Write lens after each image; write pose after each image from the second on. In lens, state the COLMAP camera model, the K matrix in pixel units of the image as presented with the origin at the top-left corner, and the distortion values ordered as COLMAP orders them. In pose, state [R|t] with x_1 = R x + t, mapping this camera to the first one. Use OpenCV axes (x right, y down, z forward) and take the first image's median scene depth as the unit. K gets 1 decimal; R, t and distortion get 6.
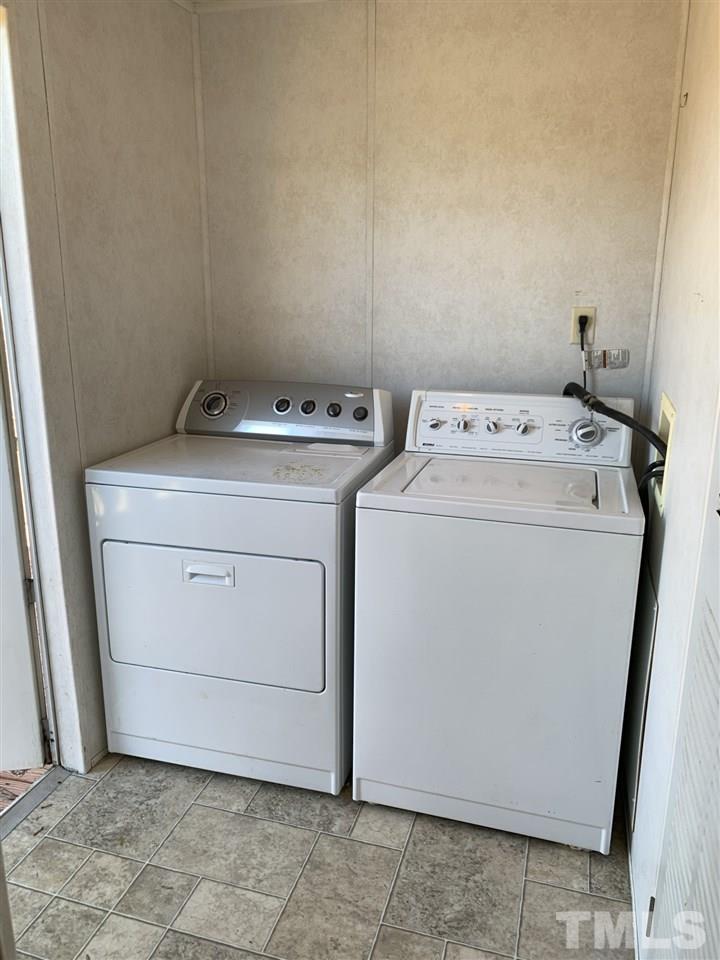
lens RADIAL K [[730.3, 0, 358.5], [0, 730.3, 482.2], [0, 0, 1]] dist [0.050188, -0.029980]
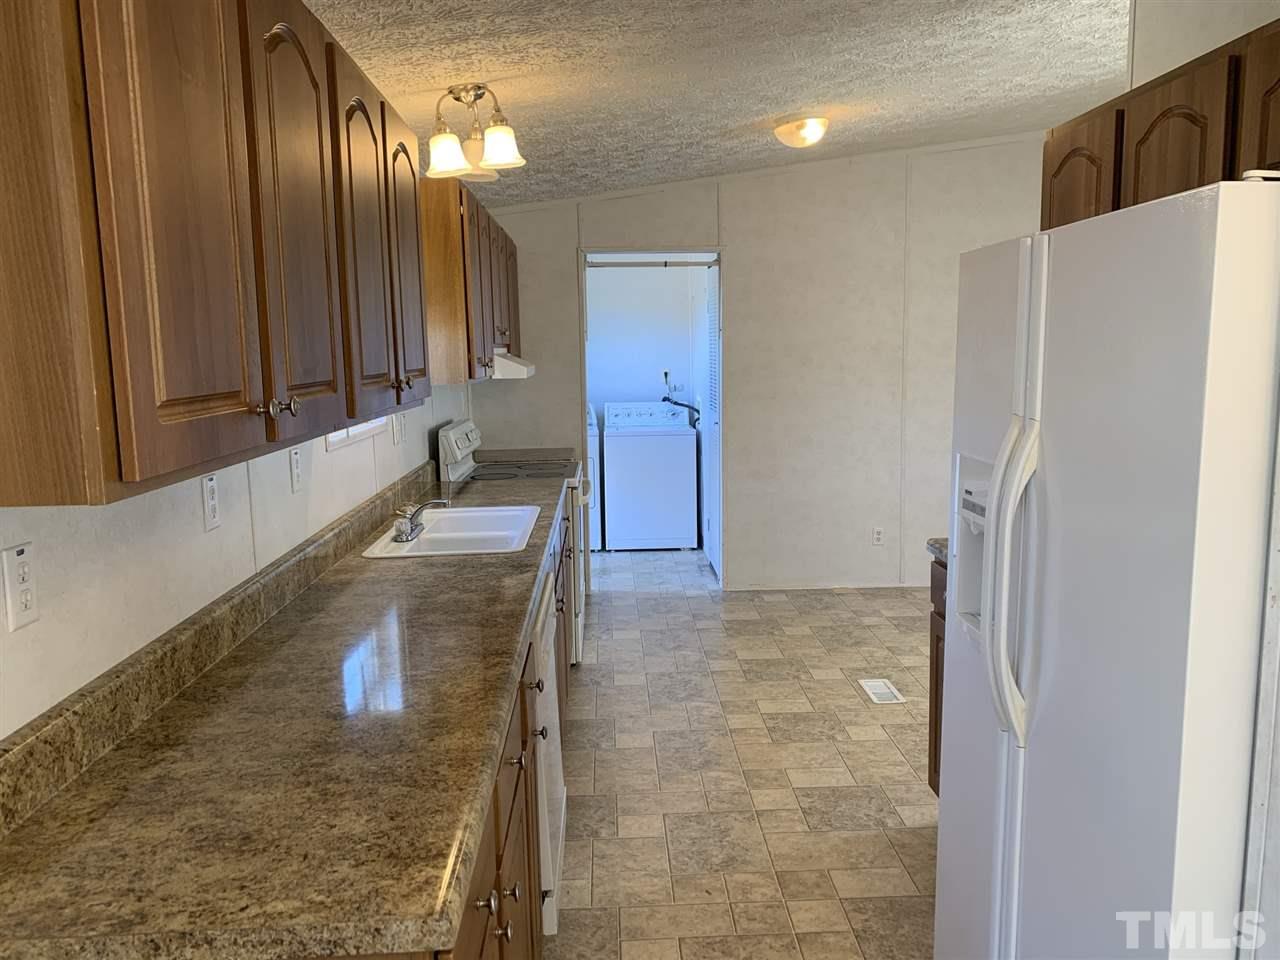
lens RADIAL K [[973.8, 0, 641.6], [0, 973.8, 478.4], [0, 0, 1]] dist [0.050188, -0.029980]
pose [[0.944254, -0.074090, 0.320773, -0.970814], [0.115501, 0.986969, -0.112035, 0.558602], [-0.308293, 0.142839, 0.940507, -2.317002]]
